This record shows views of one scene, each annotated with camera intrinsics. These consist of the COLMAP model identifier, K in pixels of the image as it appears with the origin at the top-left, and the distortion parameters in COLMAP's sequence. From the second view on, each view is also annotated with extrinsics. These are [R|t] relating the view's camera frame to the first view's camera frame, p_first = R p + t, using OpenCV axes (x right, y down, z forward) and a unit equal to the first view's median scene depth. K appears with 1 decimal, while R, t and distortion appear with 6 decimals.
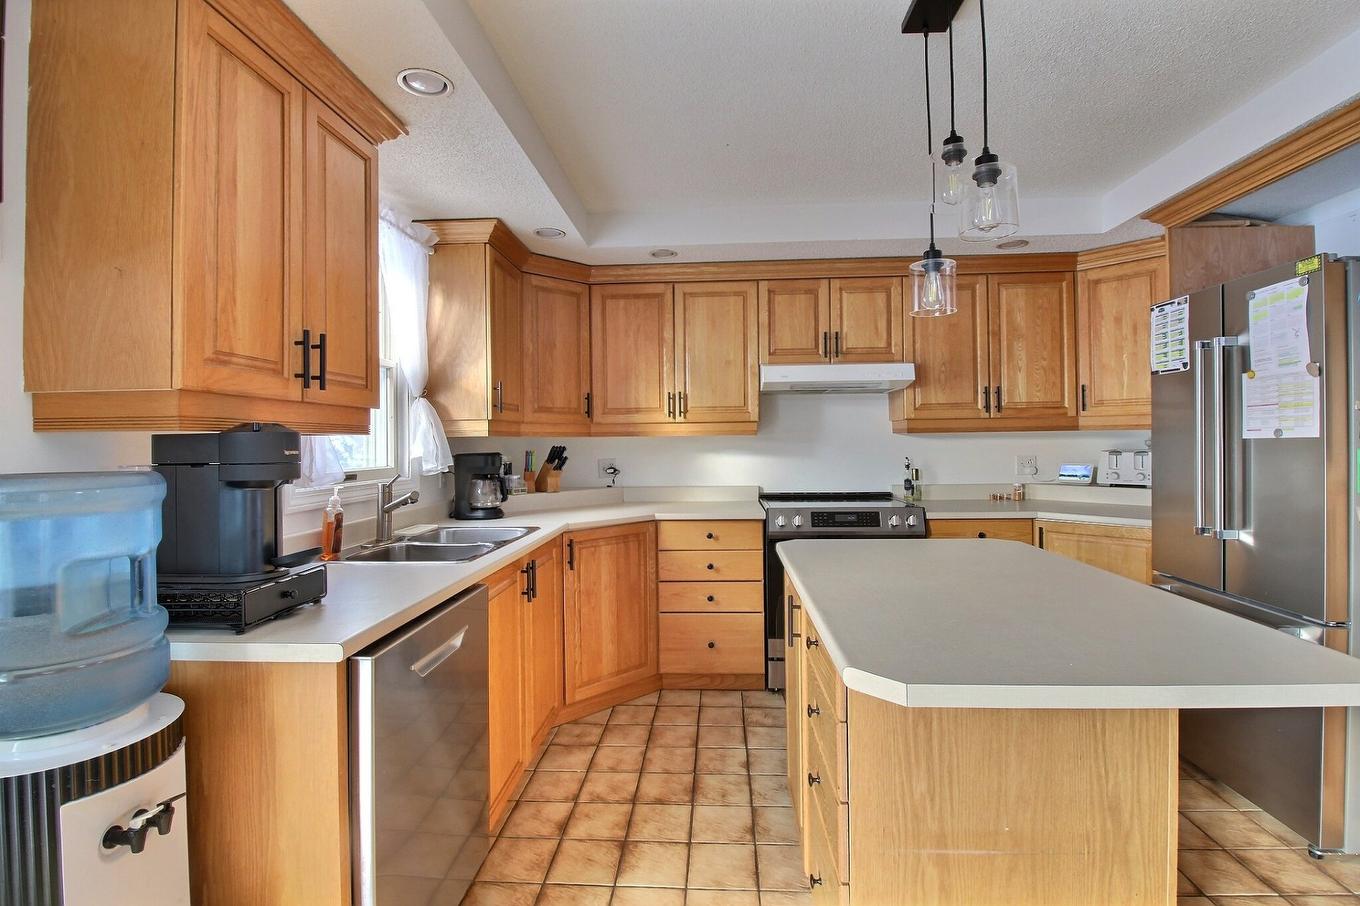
lens RADIAL K [[631.4, 0, 686.4], [0, 631.4, 435.6], [0, 0, 1]] dist [0.001487, -0.014669]
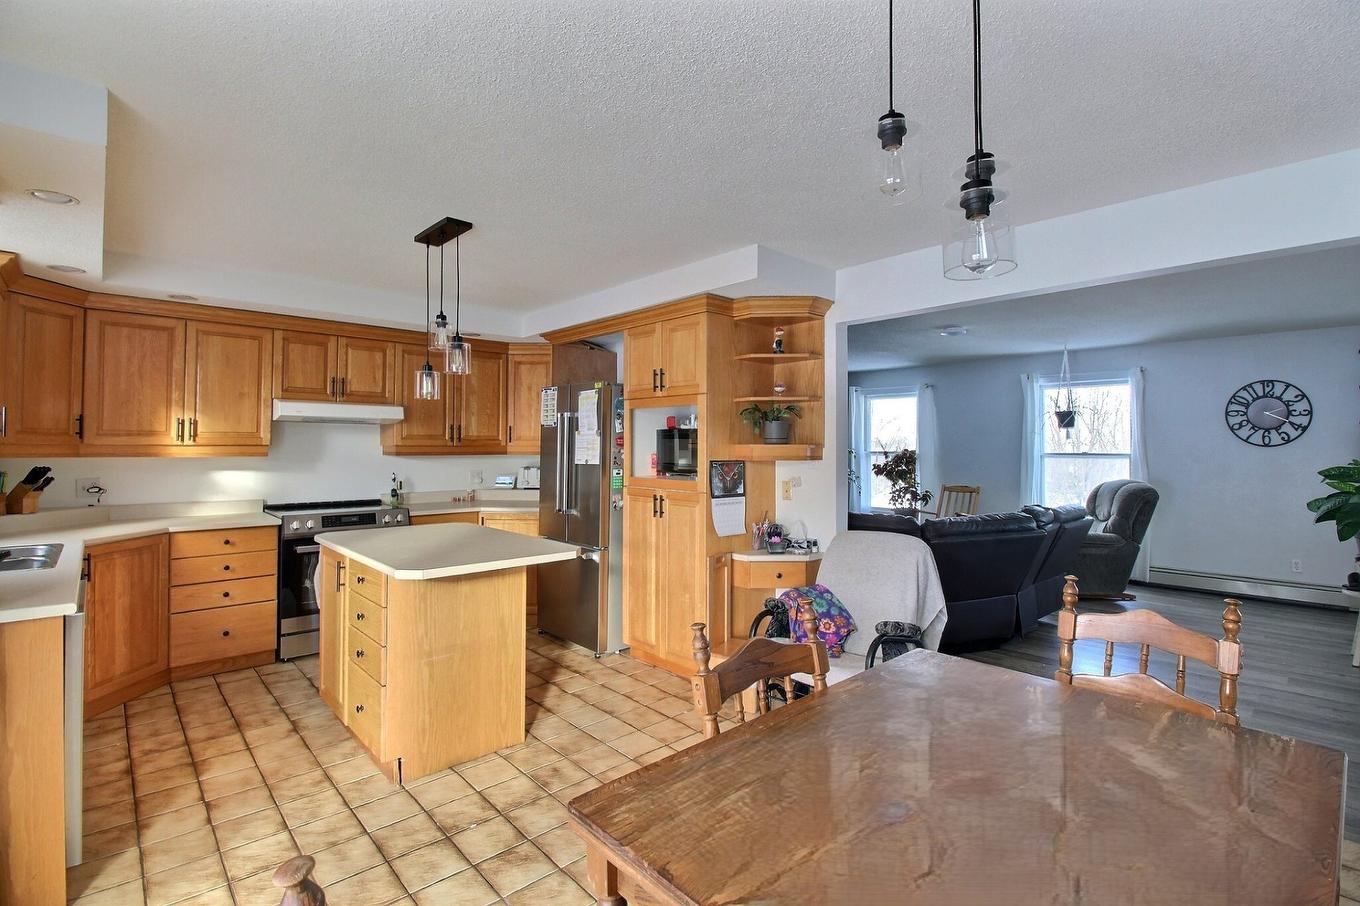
lens RADIAL K [[631.4, 0, 686.4], [0, 631.4, 435.6], [0, 0, 1]] dist [0.001487, -0.014669]
pose [[0.691595, 0.026879, 0.721785, -0.221573], [-0.018988, 0.999639, -0.019032, -0.035748], [-0.722036, -0.000543, 0.691855, -0.441890]]
